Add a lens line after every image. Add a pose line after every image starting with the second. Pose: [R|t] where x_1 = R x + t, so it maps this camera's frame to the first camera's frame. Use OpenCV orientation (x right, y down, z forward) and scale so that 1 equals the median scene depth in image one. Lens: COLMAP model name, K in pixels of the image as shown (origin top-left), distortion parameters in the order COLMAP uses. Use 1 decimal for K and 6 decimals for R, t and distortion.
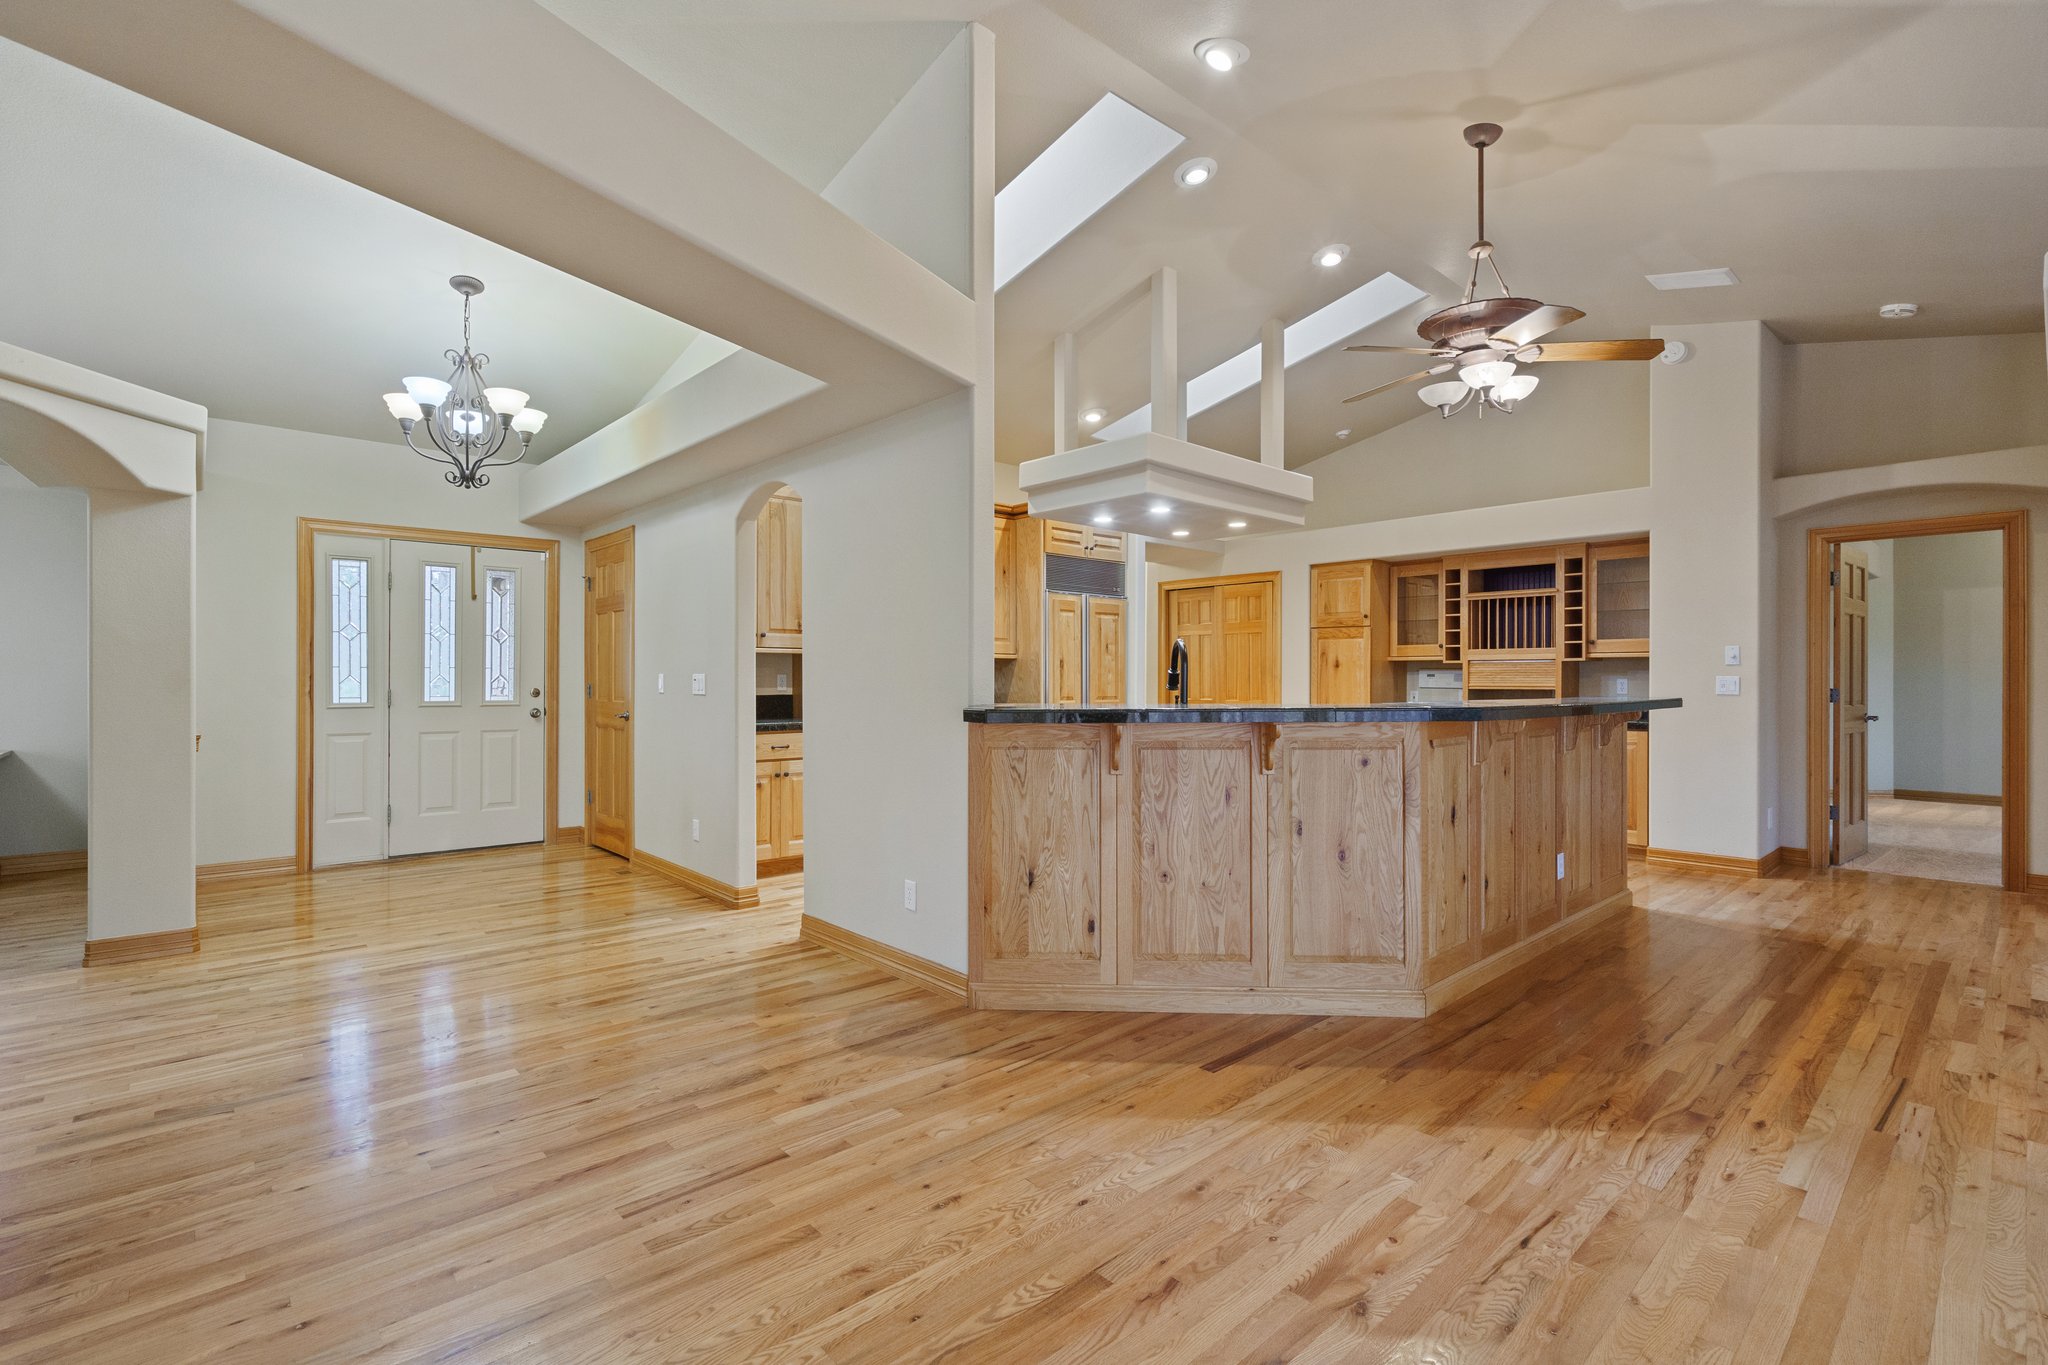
lens RADIAL K [[940.1, 0, 1018.7], [0, 940.1, 680.6], [0, 0, 1]] dist [-0.001978, 0.000091]
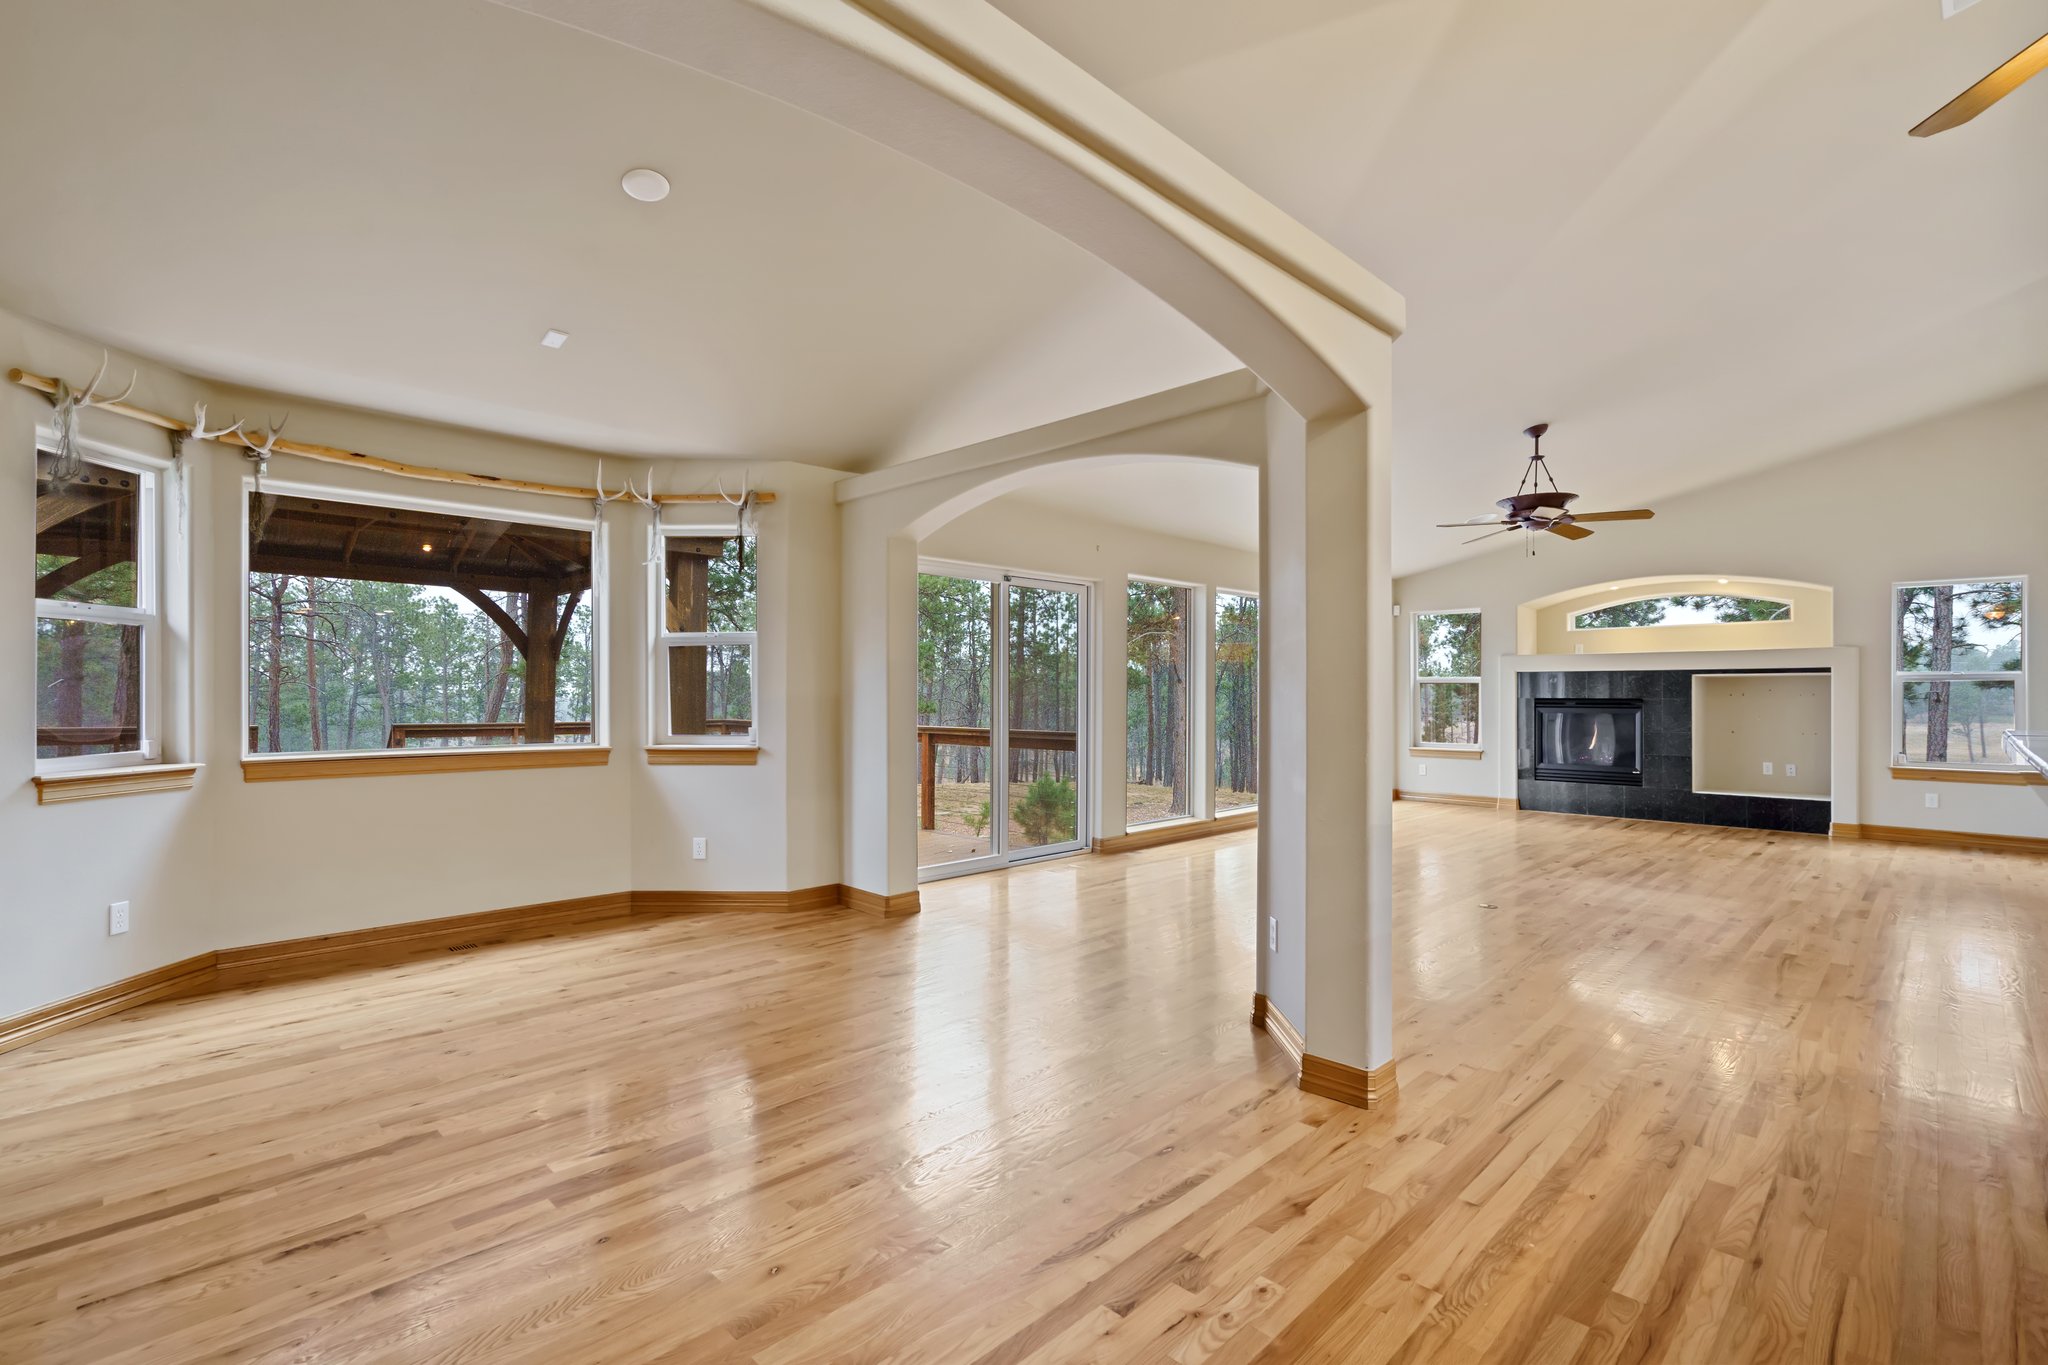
lens RADIAL K [[957.1, 0, 1008.2], [0, 957.1, 694.4], [0, 0, 1]] dist [-0.001328, 0.000132]
pose [[-0.998707, -0.004284, -0.050664, 1.068016], [-0.004429, 0.999986, 0.002745, 0.001232], [0.050651, 0.002965, -0.998712, 1.380893]]
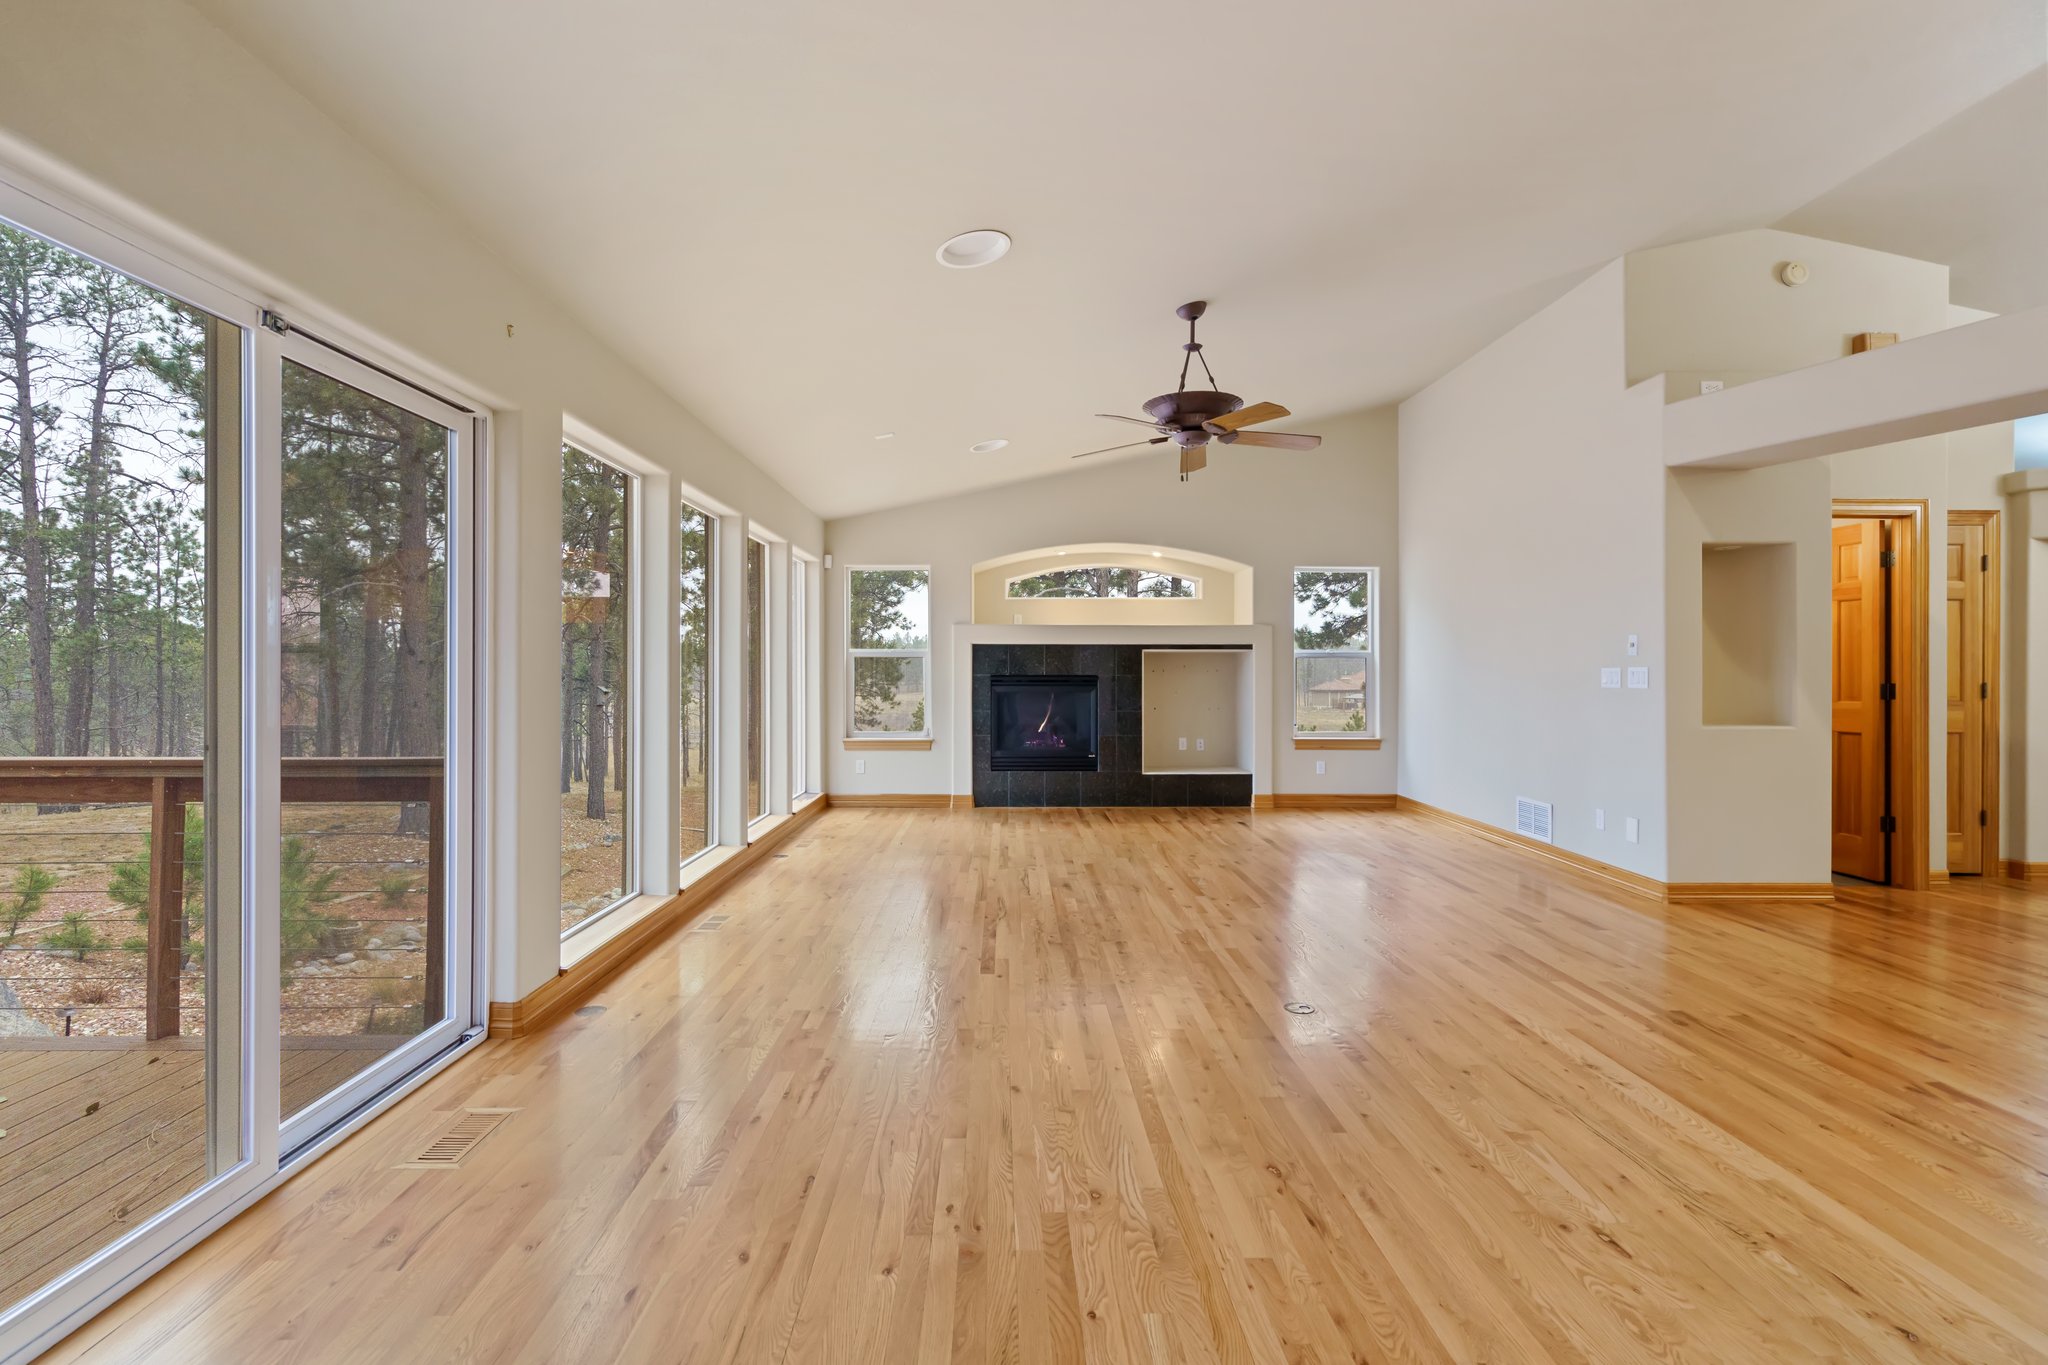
lens RADIAL K [[940.1, 0, 1018.7], [0, 940.1, 680.6], [0, 0, 1]] dist [-0.001978, 0.000091]
pose [[-0.652664, 0.004859, -0.757632, 1.070334], [-0.004070, 0.999943, 0.009920, 0.001322], [0.757637, 0.009558, -0.652606, 1.330470]]
